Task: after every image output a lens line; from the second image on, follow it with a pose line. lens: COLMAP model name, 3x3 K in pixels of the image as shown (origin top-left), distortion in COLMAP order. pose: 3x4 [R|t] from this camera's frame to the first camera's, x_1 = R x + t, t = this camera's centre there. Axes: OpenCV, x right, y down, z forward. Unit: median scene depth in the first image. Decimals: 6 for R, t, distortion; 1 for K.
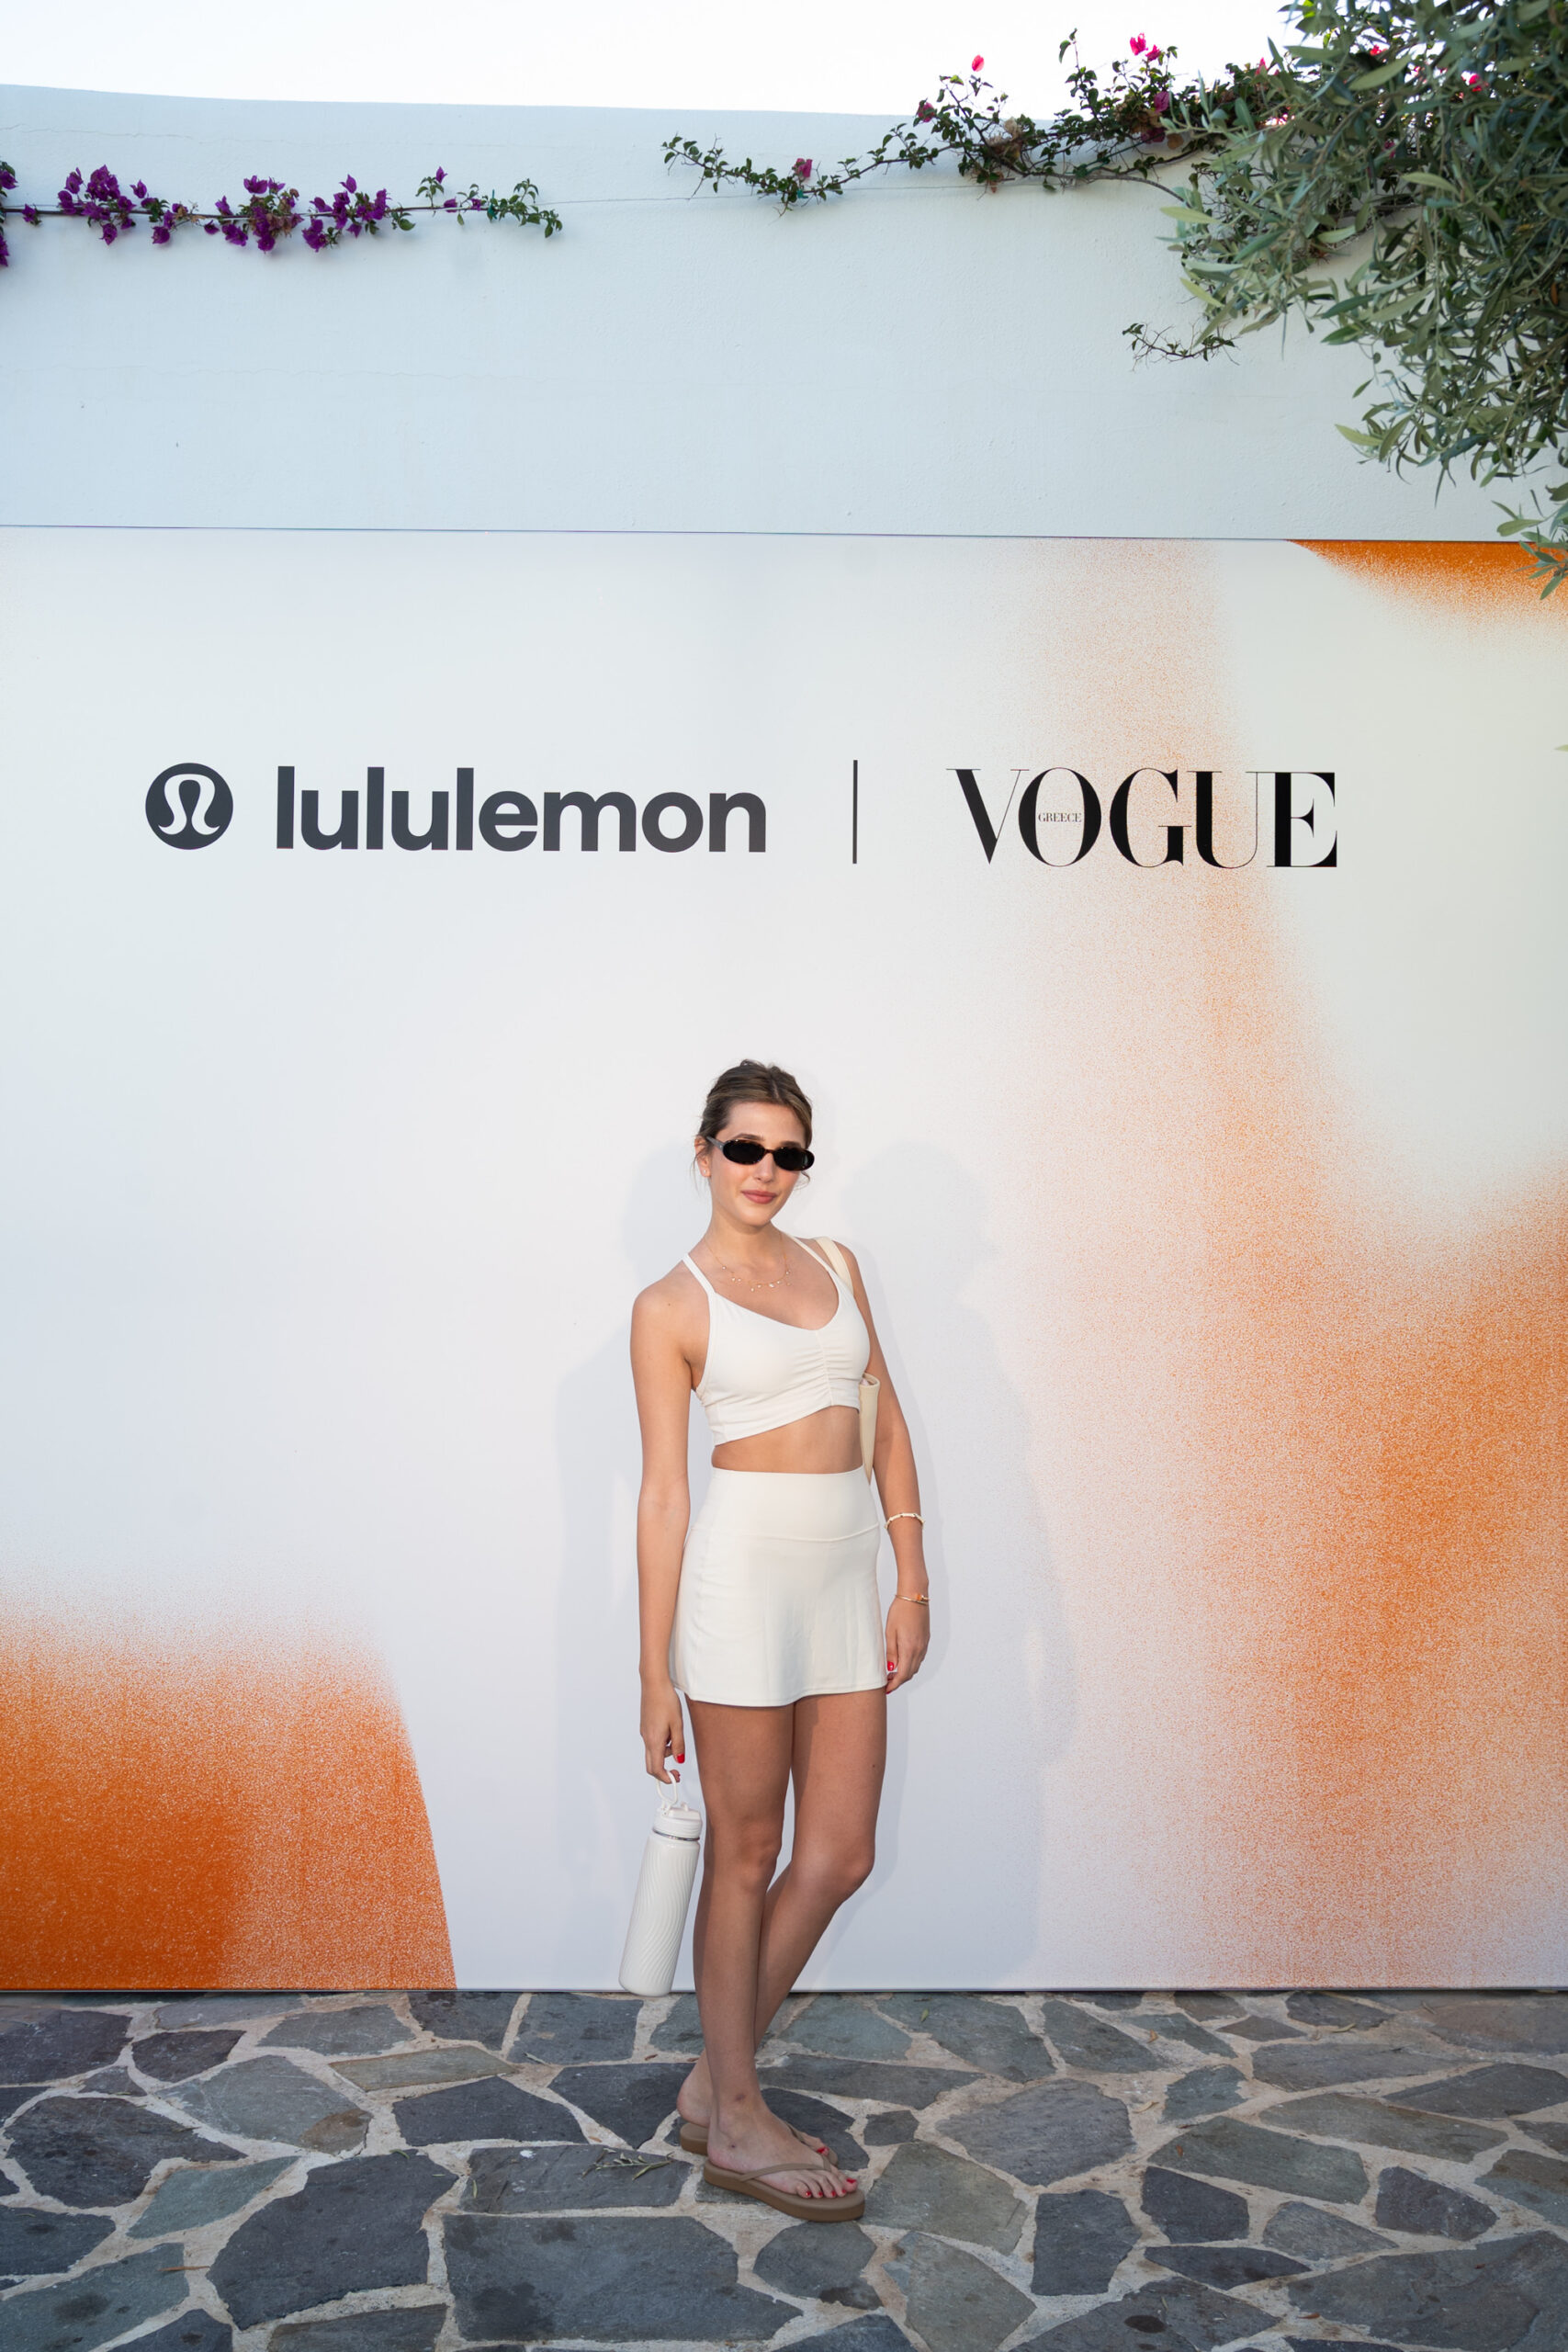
lens RADIAL K [[2118.9, 0, 746.1], [0, 2118.9, 1177.6], [0, 0, 1]] dist [0.002040, -0.007046]
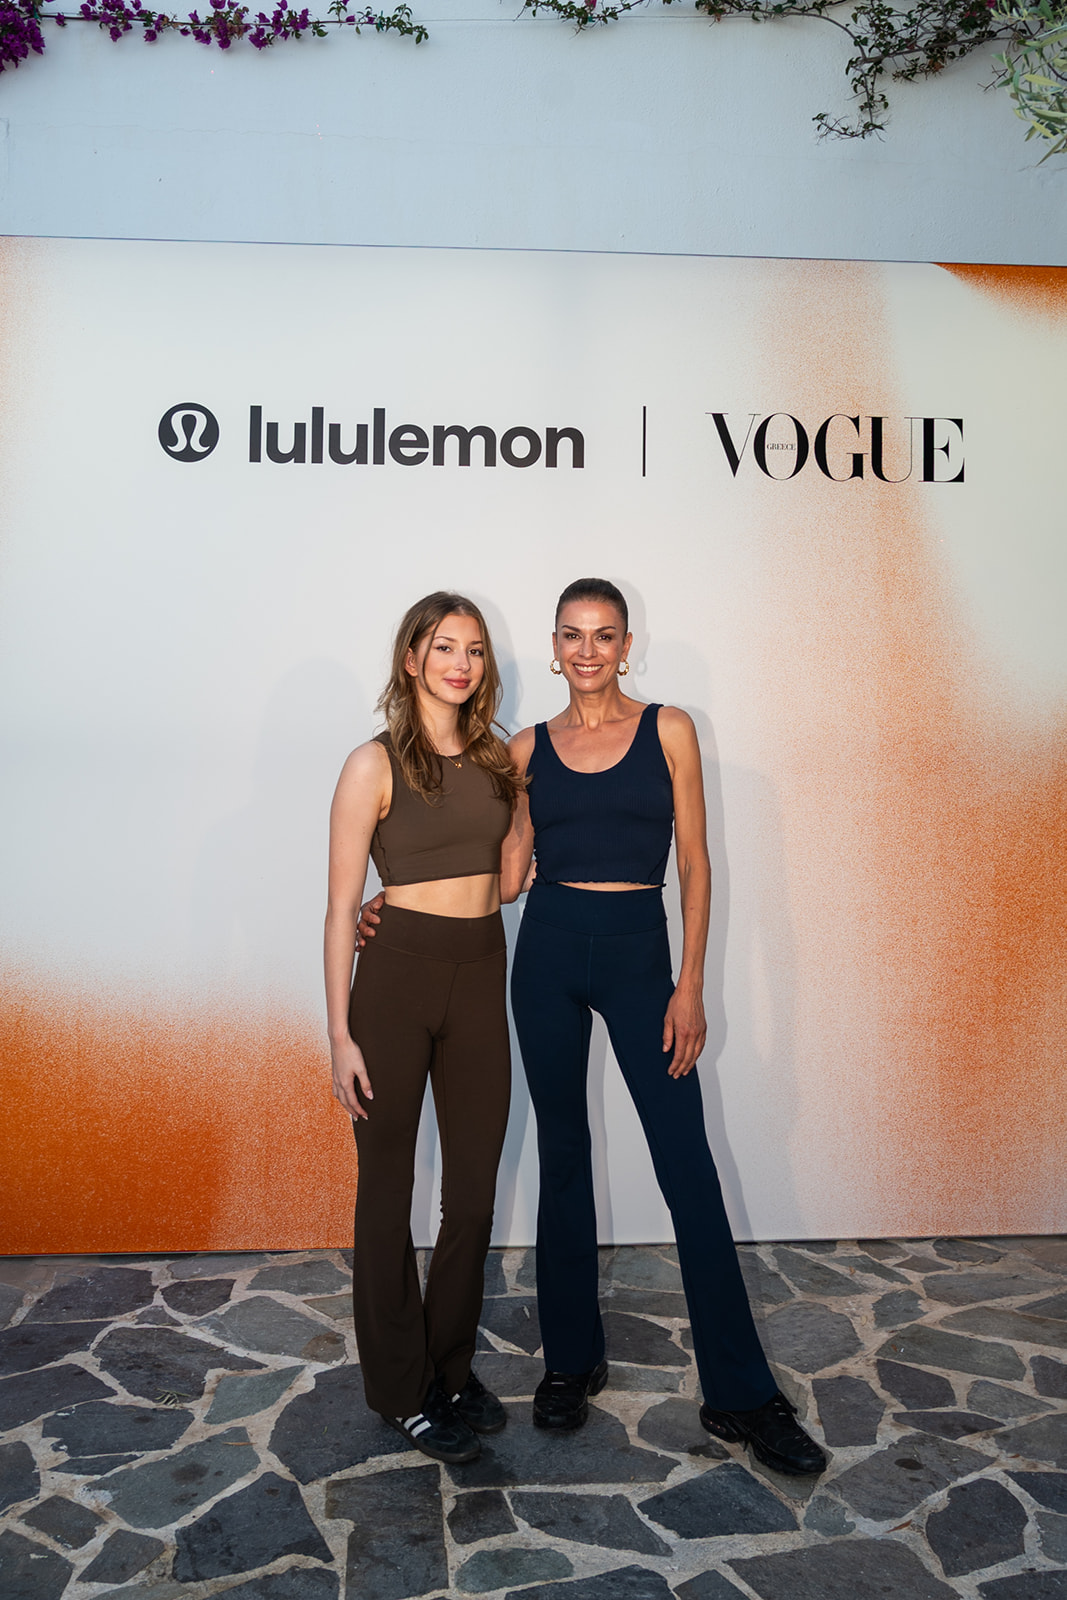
lens RADIAL K [[1488.7, 0, 466.6], [0, 1488.7, 657.2], [0, 0, 1]] dist [-0.010359, 0.006213]
pose [[0.998502, 0.003366, 0.054615, -0.129291], [-0.002968, 0.999969, -0.007356, -0.014957], [-0.054638, 0.007183, 0.998480, -0.024842]]
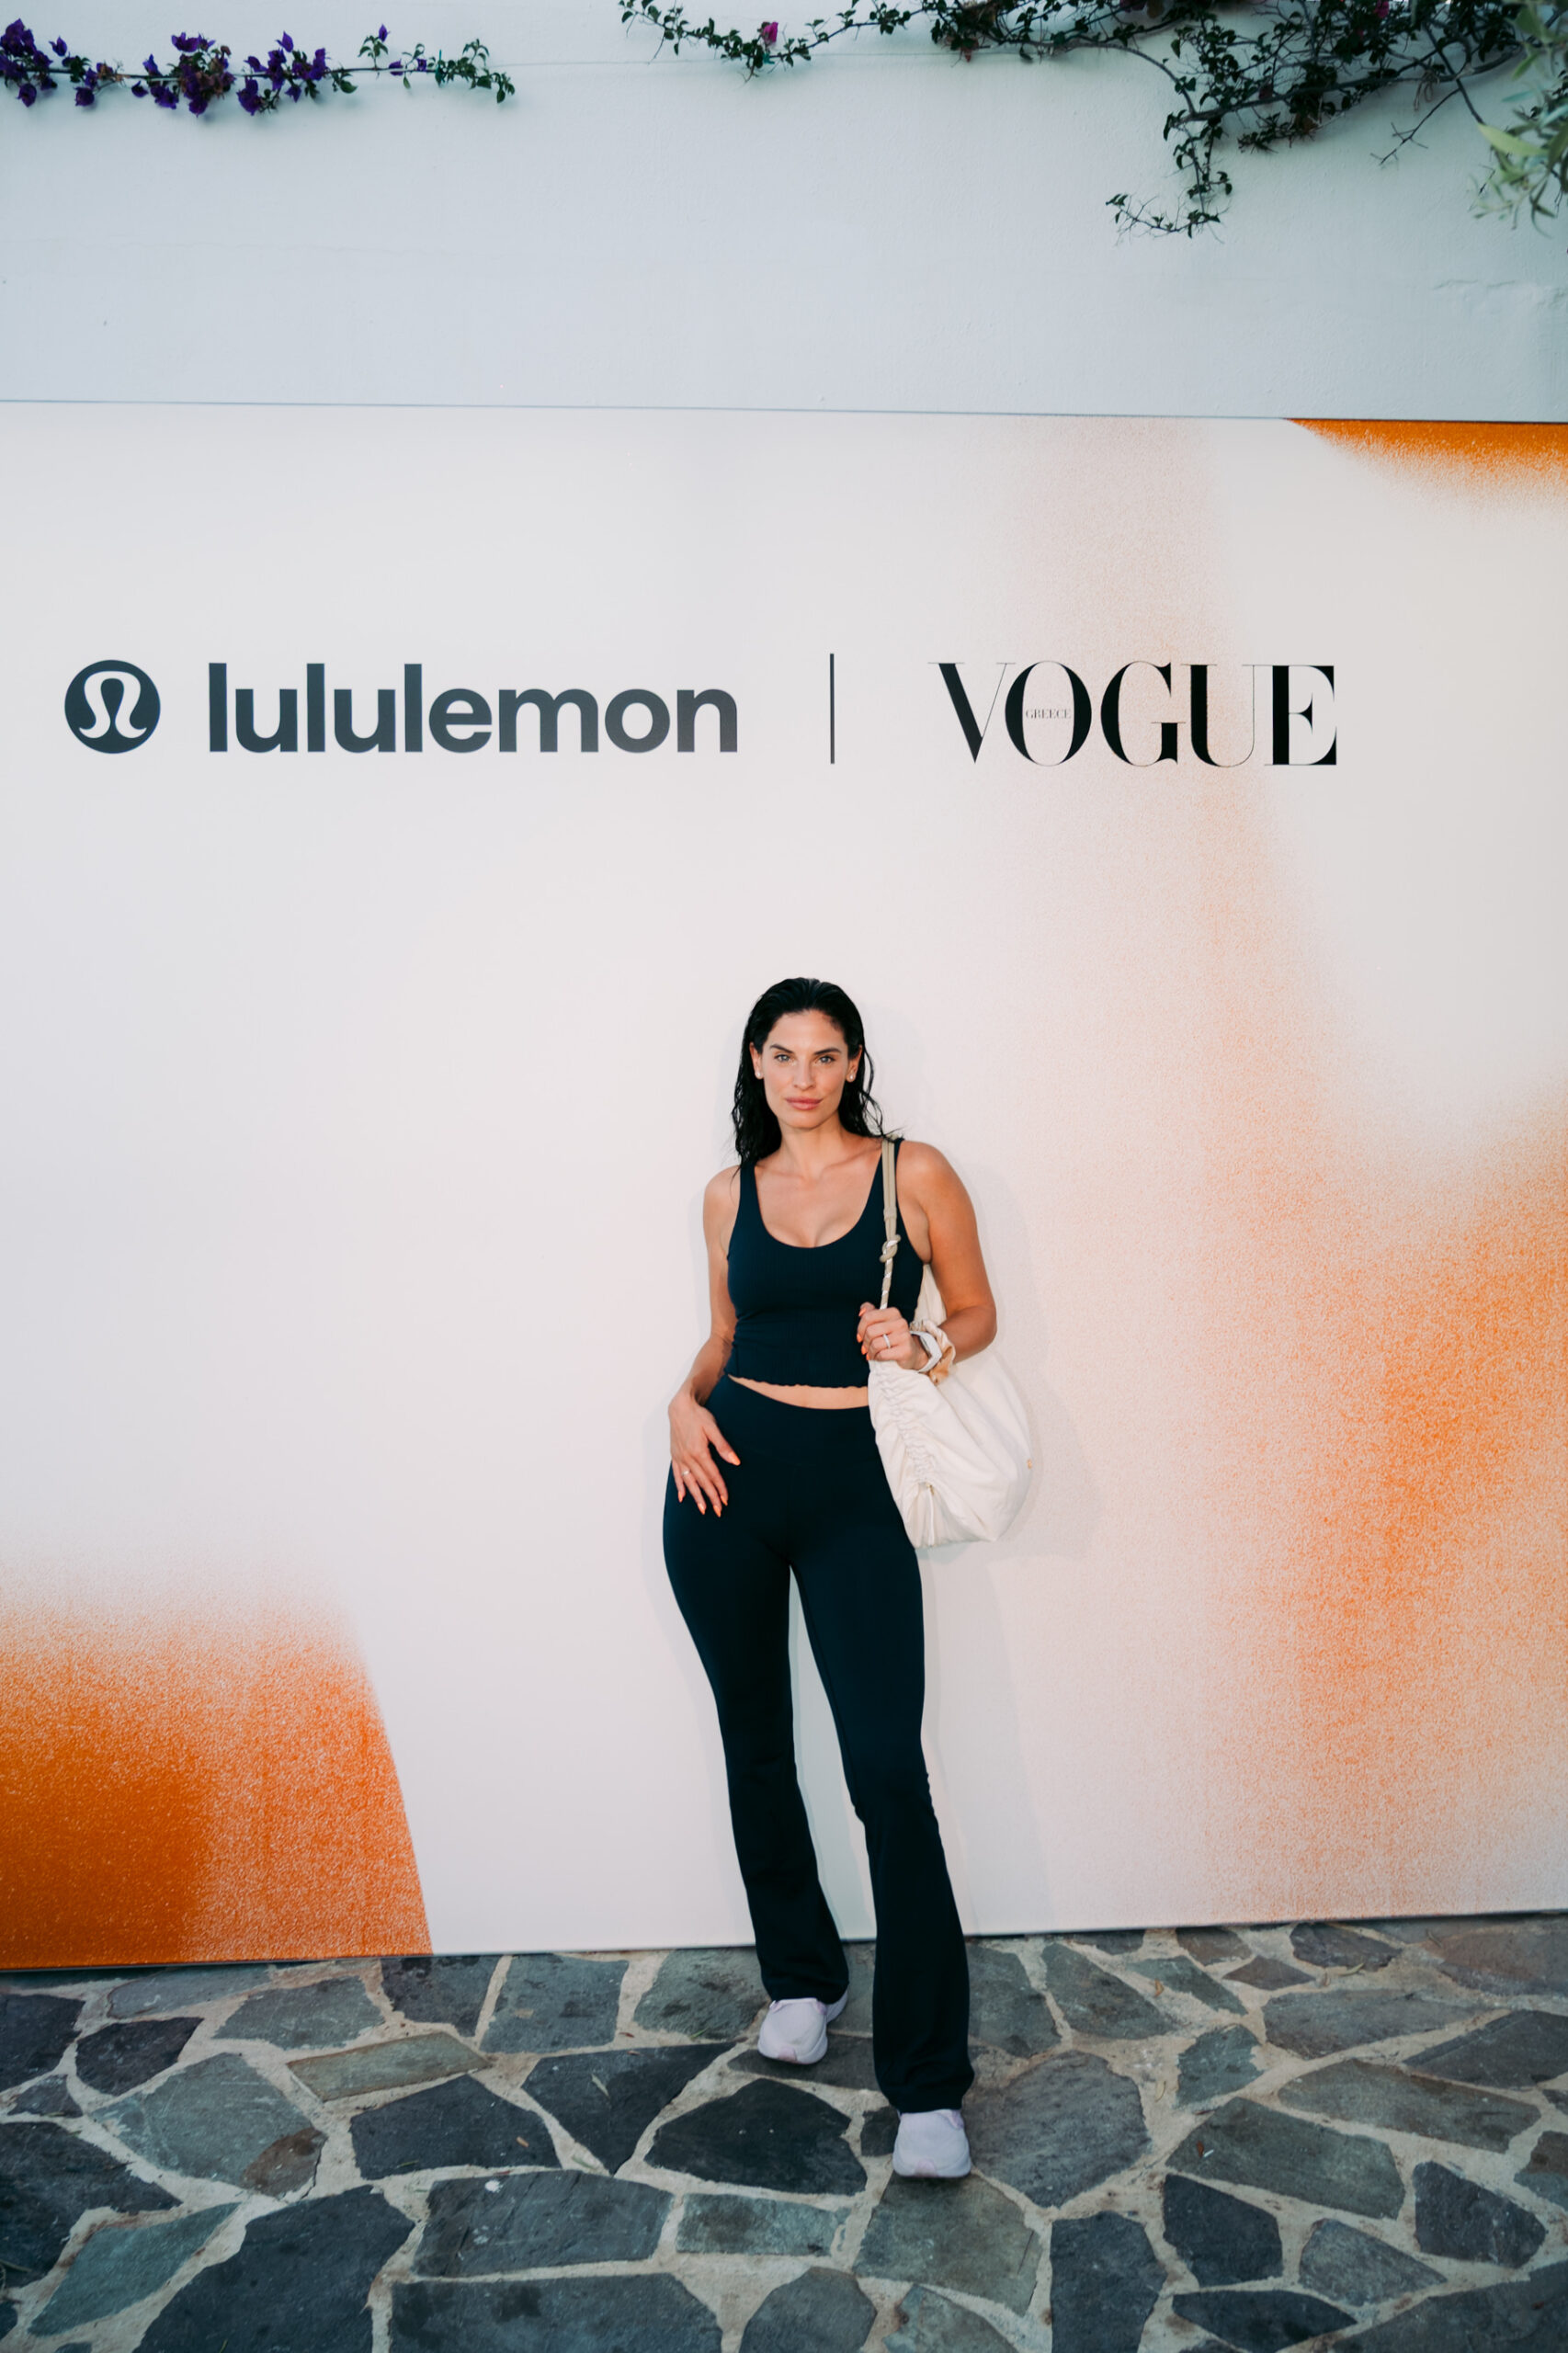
lens RADIAL K [[1797.4, 0, 830.8], [0, 1797.4, 1118.3], [0, 0, 1]] dist [-0.009259, 0.002337]
pose [[0.998823, -0.015643, 0.045910, 0.011477], [0.013803, 0.999100, 0.040117, -0.023453], [-0.046496, -0.039436, 0.998140, 0.199383]]
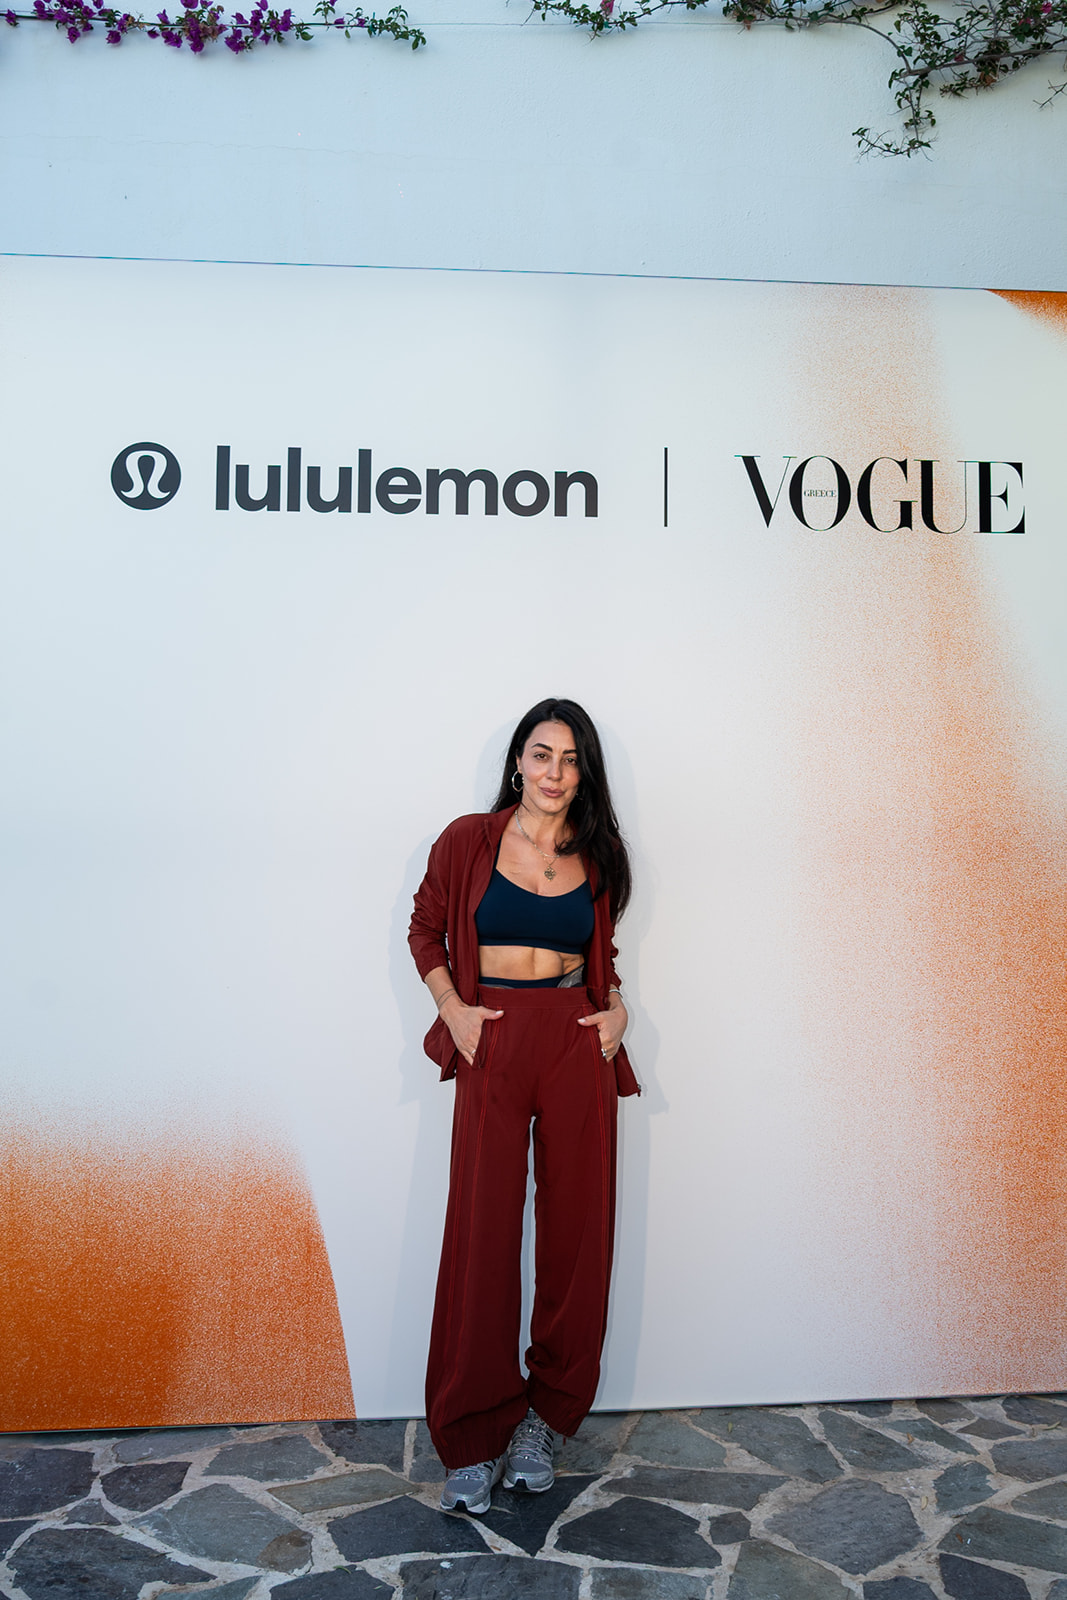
lens RADIAL K [[1537.4, 0, 556.1], [0, 1537.4, 691.7], [0, 0, 1]] dist [-0.005302, 0.000533]
pose [[0.996539, 0.002194, 0.083093, -0.095252], [0.001229, 0.999153, -0.041128, -0.008270], [-0.083113, 0.041088, 0.995693, 0.070441]]
